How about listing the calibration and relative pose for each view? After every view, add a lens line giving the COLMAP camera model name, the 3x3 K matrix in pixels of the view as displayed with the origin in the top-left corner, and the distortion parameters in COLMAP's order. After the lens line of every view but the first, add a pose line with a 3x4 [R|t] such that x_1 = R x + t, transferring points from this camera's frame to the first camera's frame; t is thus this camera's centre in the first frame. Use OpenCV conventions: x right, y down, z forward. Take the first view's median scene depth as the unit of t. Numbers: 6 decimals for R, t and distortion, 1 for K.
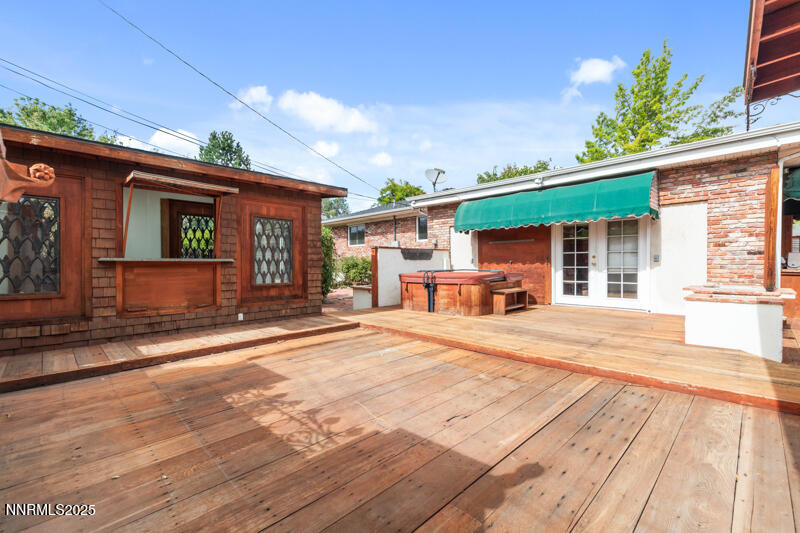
lens RADIAL K [[349.4, 0, 399.7], [0, 349.4, 265.1], [0, 0, 1]] dist [0.005292, -0.001600]
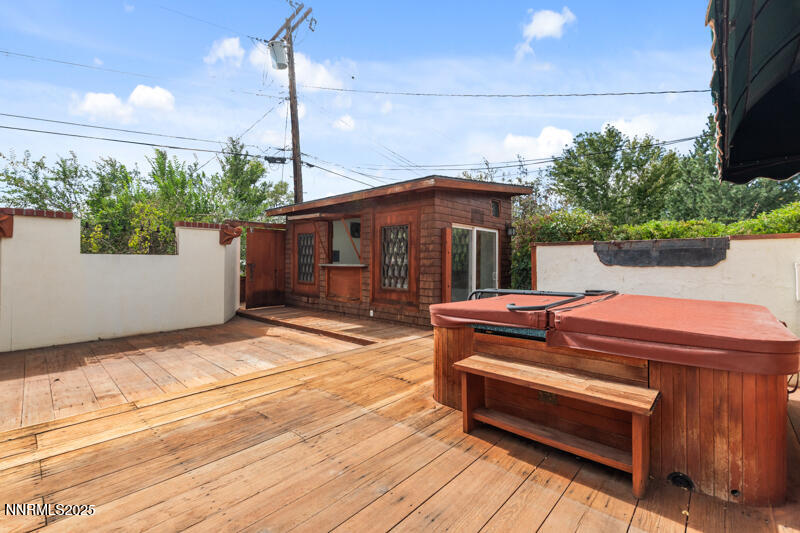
lens RADIAL K [[349.4, 0, 399.4], [0, 349.4, 264.7], [0, 0, 1]] dist [0.005292, -0.001600]
pose [[0.048385, 0.007565, -0.998800, 0.689668], [-0.010900, 0.999916, 0.007045, -0.024846], [0.998769, 0.010546, 0.048464, 0.971963]]
